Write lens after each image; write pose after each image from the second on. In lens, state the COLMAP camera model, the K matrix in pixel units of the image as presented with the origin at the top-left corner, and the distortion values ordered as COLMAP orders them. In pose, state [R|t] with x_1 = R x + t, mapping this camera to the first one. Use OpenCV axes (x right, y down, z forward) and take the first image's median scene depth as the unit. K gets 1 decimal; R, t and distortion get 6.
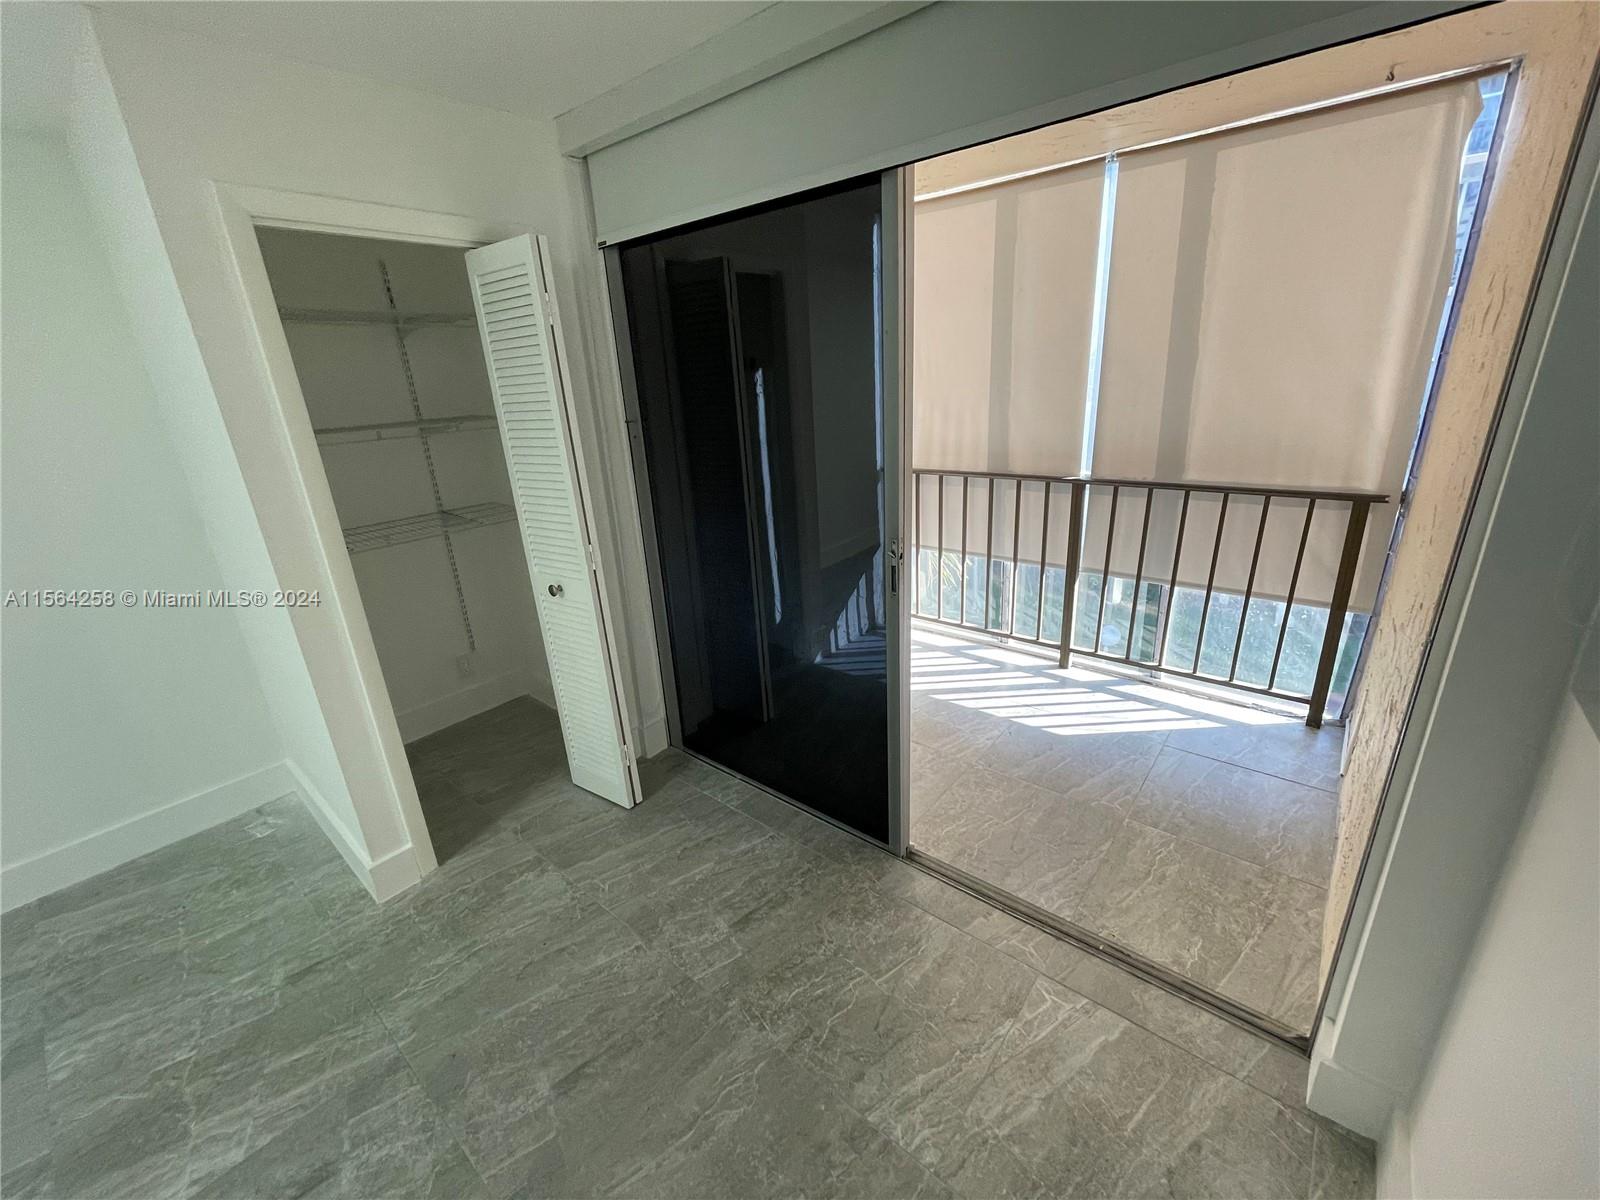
lens RADIAL K [[646.2, 0, 800.5], [0, 646.2, 596.1], [0, 0, 1]] dist [-0.000583, -0.000065]
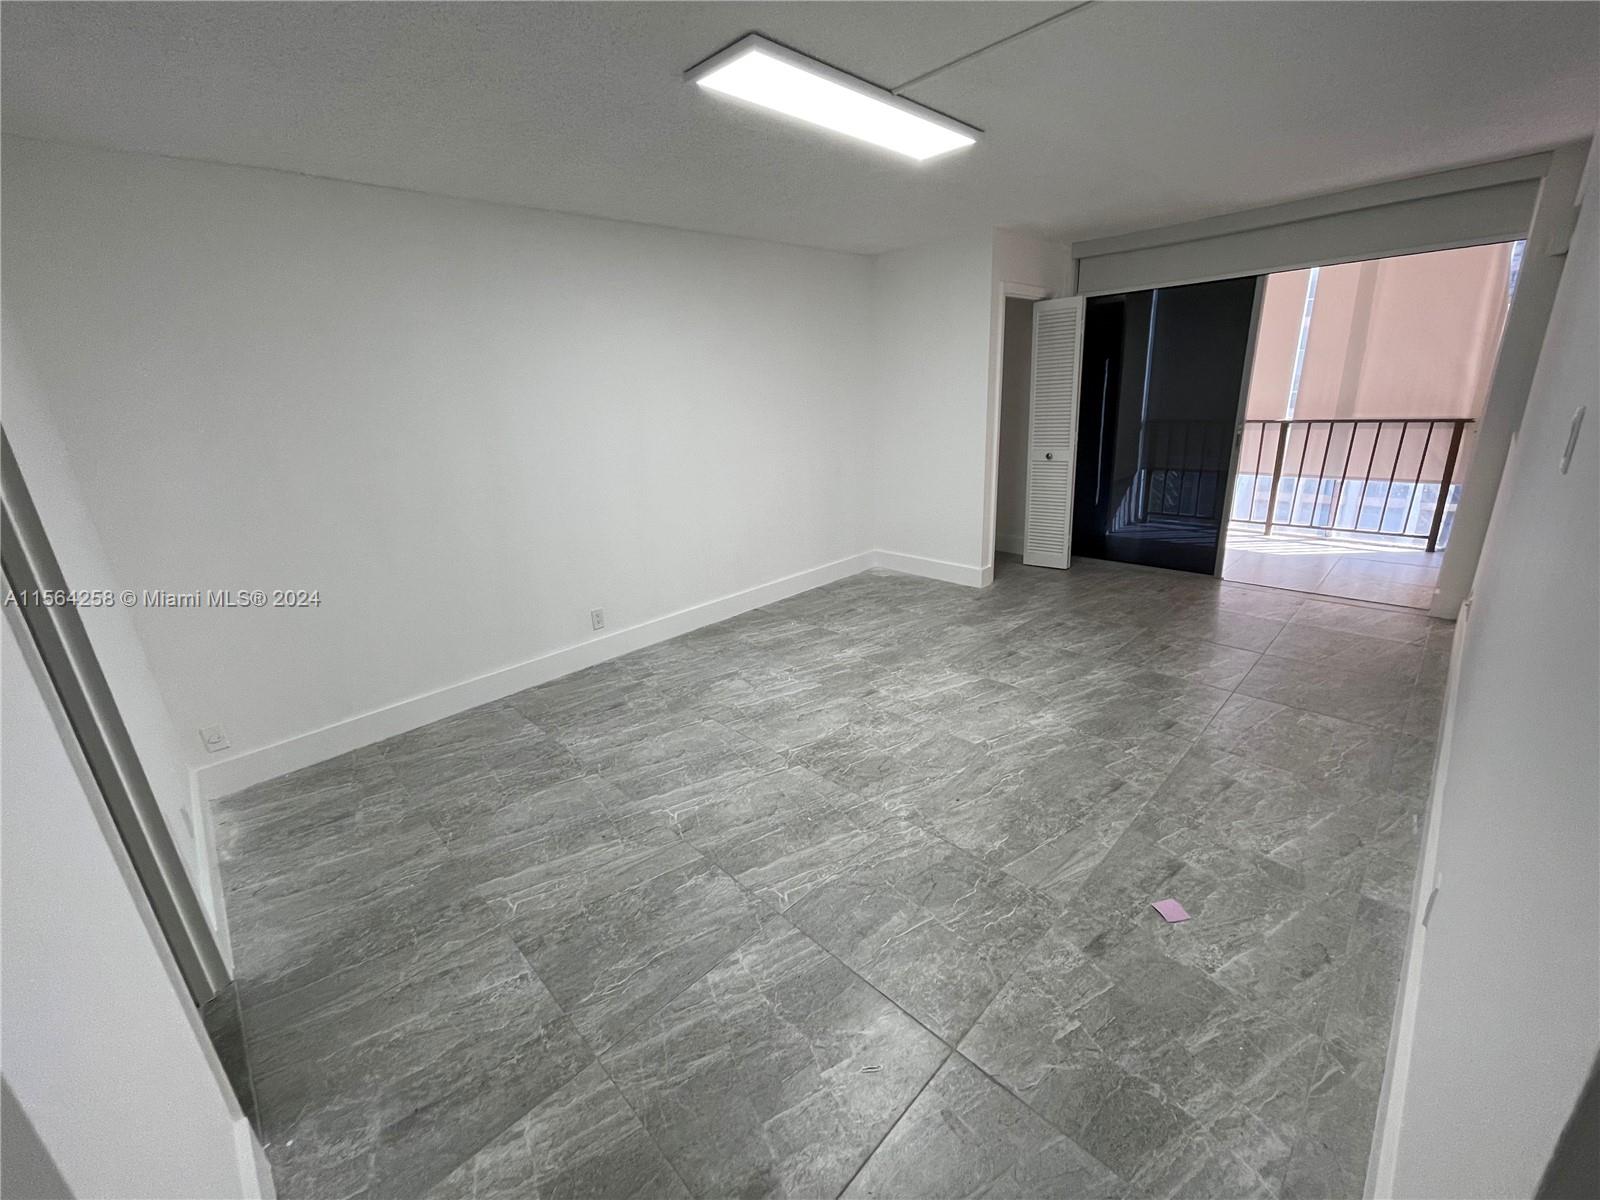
lens RADIAL K [[646.2, 0, 795.7], [0, 646.2, 591.1], [0, 0, 1]] dist [-0.000583, -0.000065]
pose [[0.994881, 0.033015, -0.095504, -0.801073], [-0.034960, 0.999213, -0.018755, 0.409240], [0.094810, 0.021998, 0.995252, -0.971640]]
